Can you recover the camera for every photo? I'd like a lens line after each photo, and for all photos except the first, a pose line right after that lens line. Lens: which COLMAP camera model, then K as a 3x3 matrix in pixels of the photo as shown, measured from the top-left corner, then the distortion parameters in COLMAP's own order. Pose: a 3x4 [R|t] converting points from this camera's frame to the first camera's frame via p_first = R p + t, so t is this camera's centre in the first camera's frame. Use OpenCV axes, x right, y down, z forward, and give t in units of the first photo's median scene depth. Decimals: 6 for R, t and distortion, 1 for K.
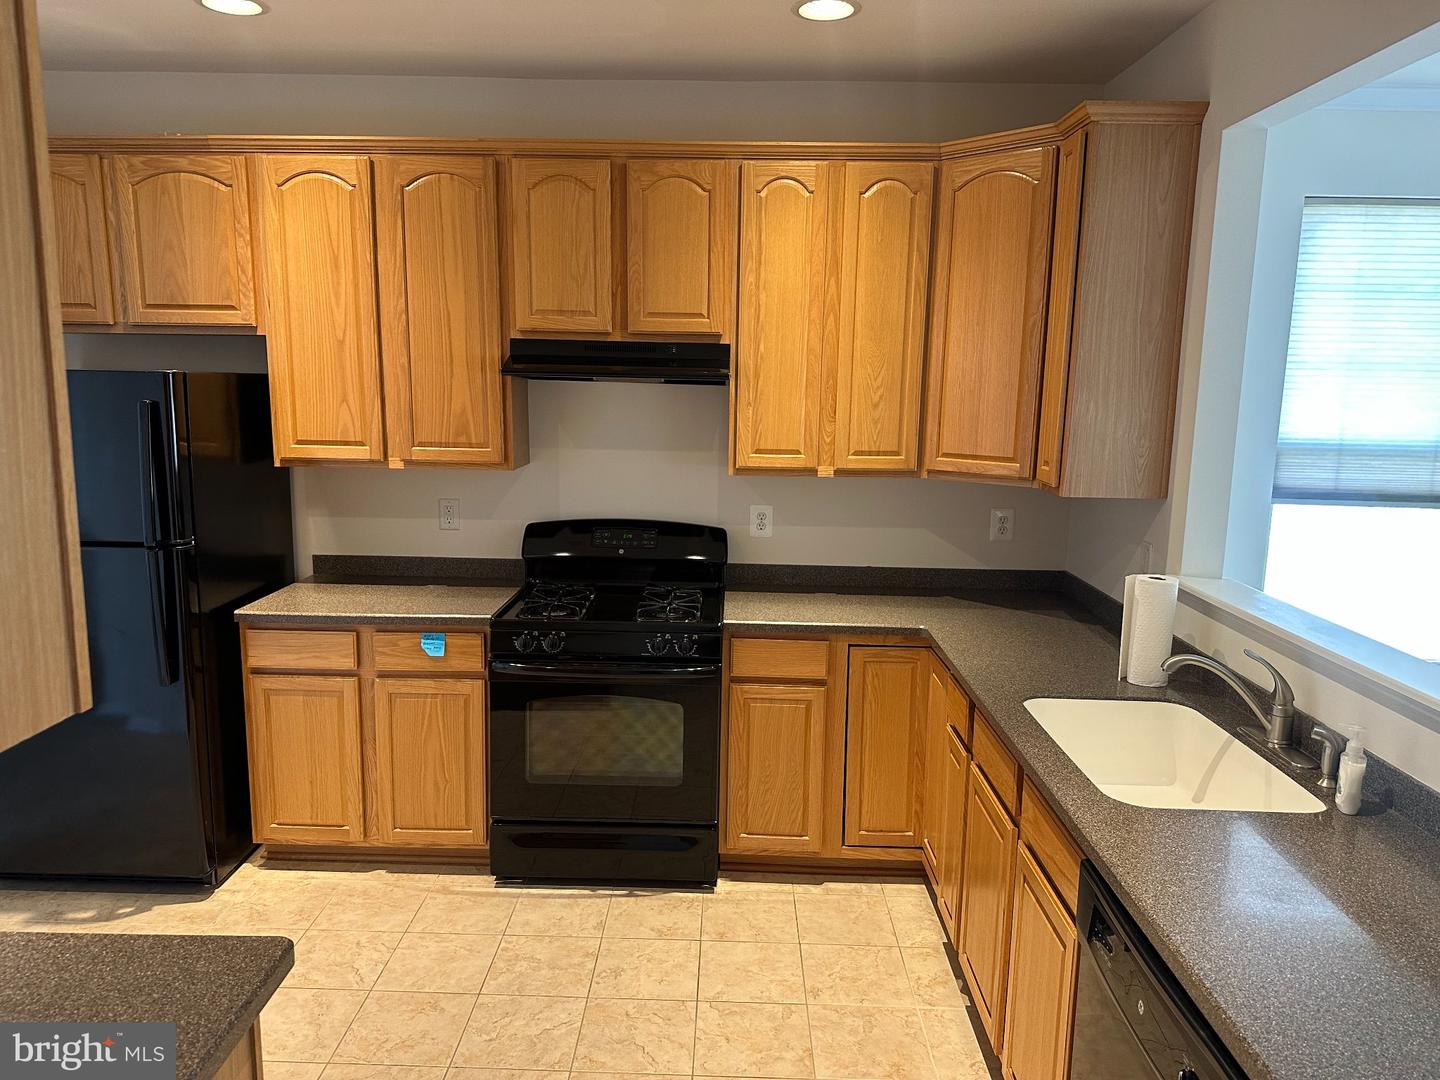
lens RADIAL K [[1019.6, 0, 709.2], [0, 1019.6, 541.6], [0, 0, 1]] dist [0.016065, -0.029280]
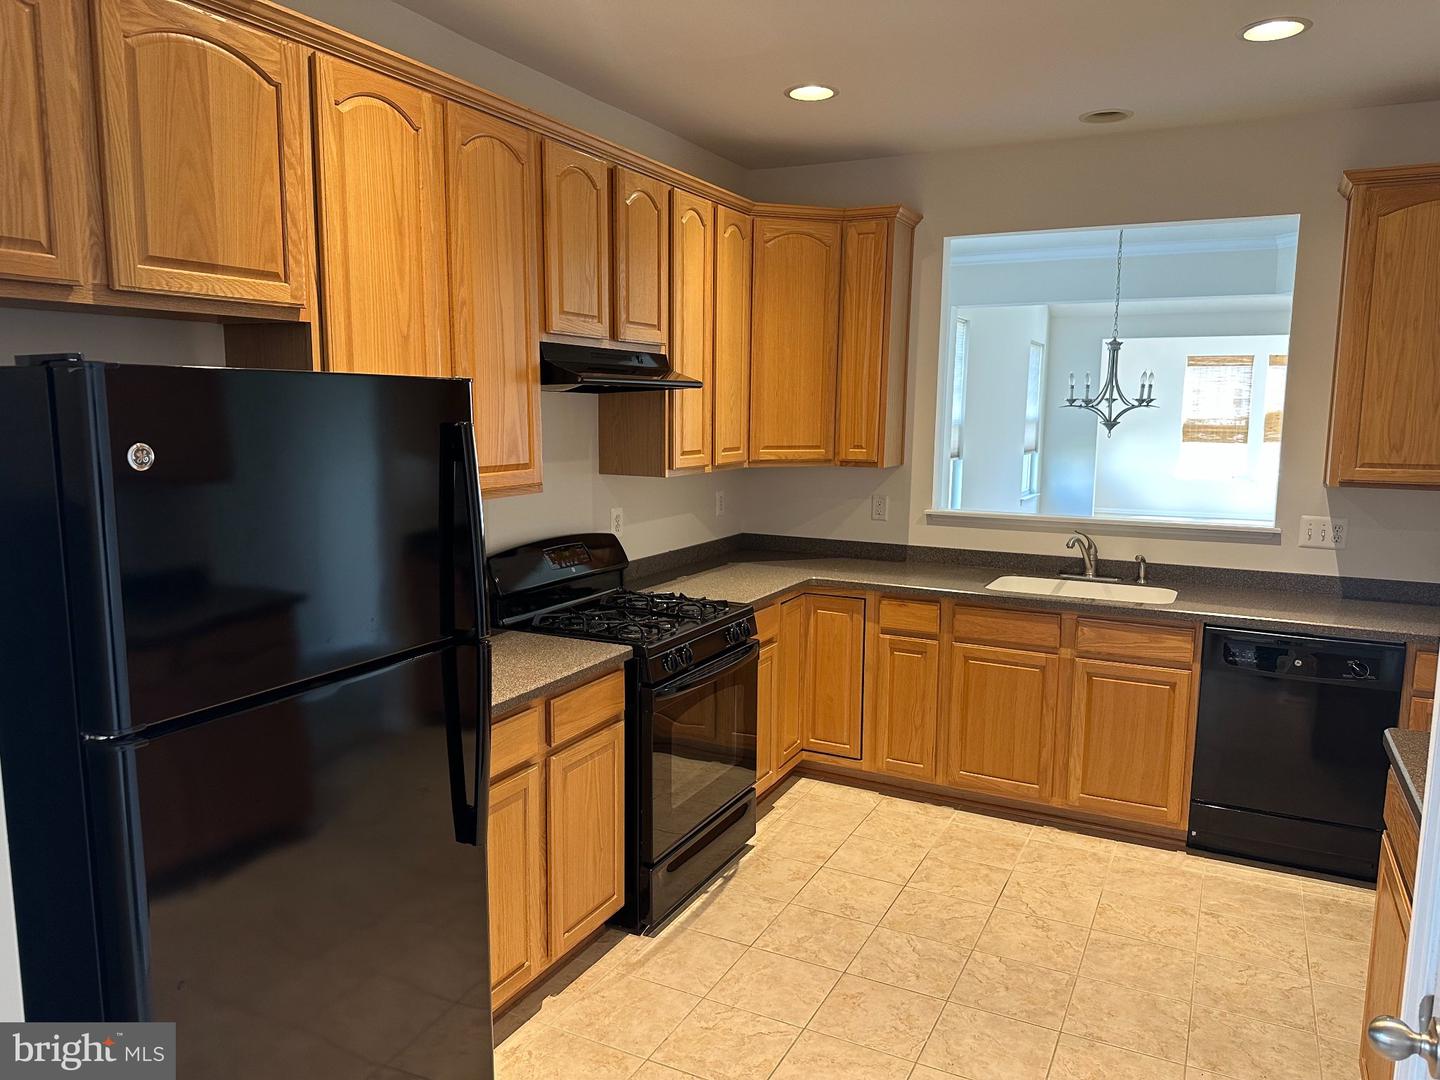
lens RADIAL K [[1019.6, 0, 716.3], [0, 1019.6, 541.6], [0, 0, 1]] dist [0.016065, -0.029280]
pose [[0.432534, -0.135692, 0.891348, -0.950945], [0.143762, 0.986342, 0.080391, -0.079904], [-0.890082, 0.093370, 0.446134, 0.498355]]
